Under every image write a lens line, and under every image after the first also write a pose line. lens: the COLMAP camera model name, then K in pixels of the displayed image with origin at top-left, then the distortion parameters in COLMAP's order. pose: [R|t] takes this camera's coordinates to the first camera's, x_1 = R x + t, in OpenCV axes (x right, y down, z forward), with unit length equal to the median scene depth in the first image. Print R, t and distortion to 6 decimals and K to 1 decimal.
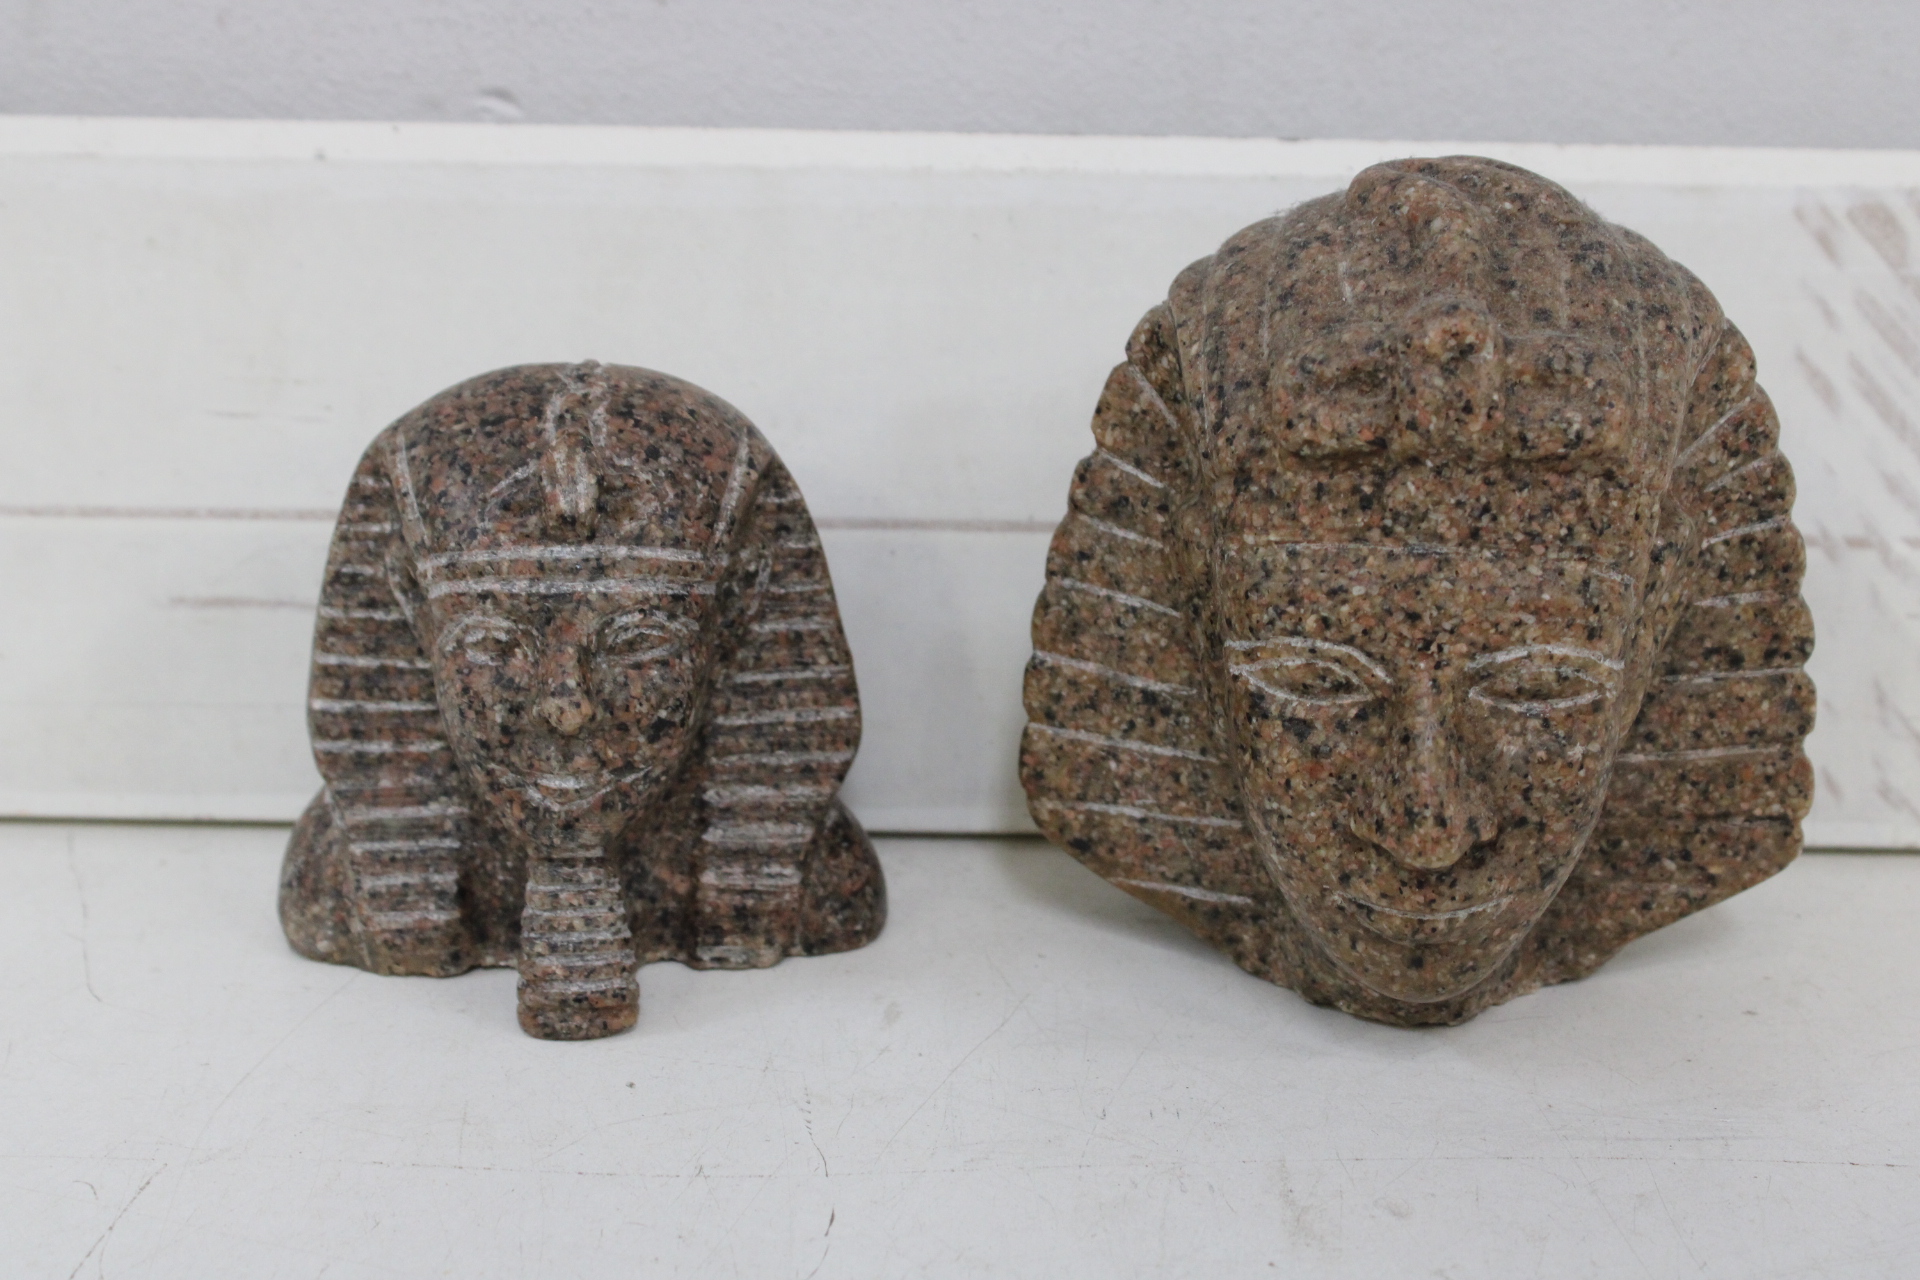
lens RADIAL K [[3239.6, 0, 960.0], [0, 3239.6, 640.0], [0, 0, 1]] dist [-0.028634, 0.251337]
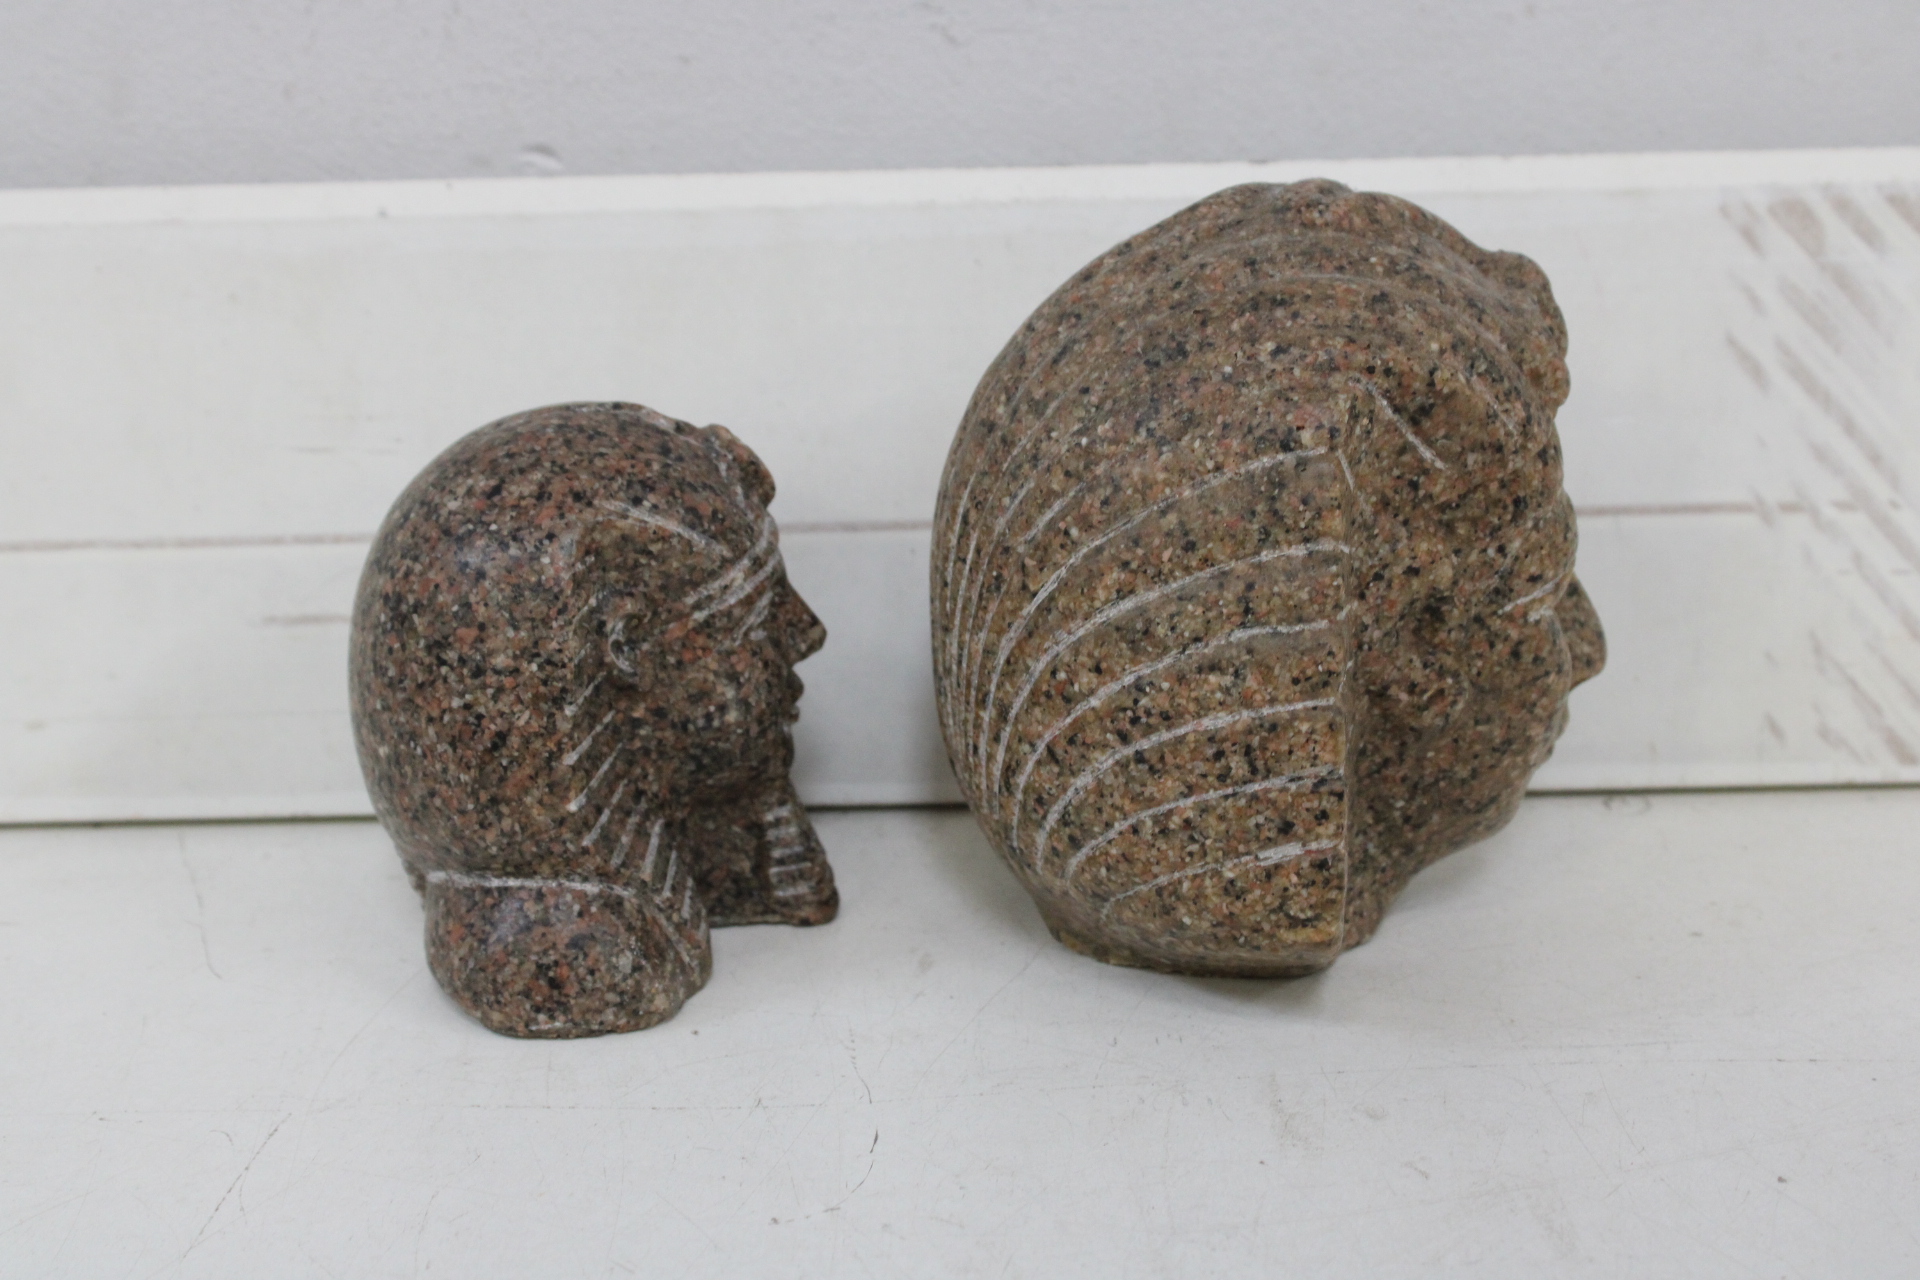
lens RADIAL K [[3361.3, 0, 960.0], [0, 3361.3, 640.0], [0, 0, 1]] dist [0.032175, -0.145122]
pose [[0.999102, -0.038717, -0.017185, 0.013818], [0.038727, 0.999250, 0.000292, 0.003566], [0.017161, -0.000958, 0.999852, -0.147609]]
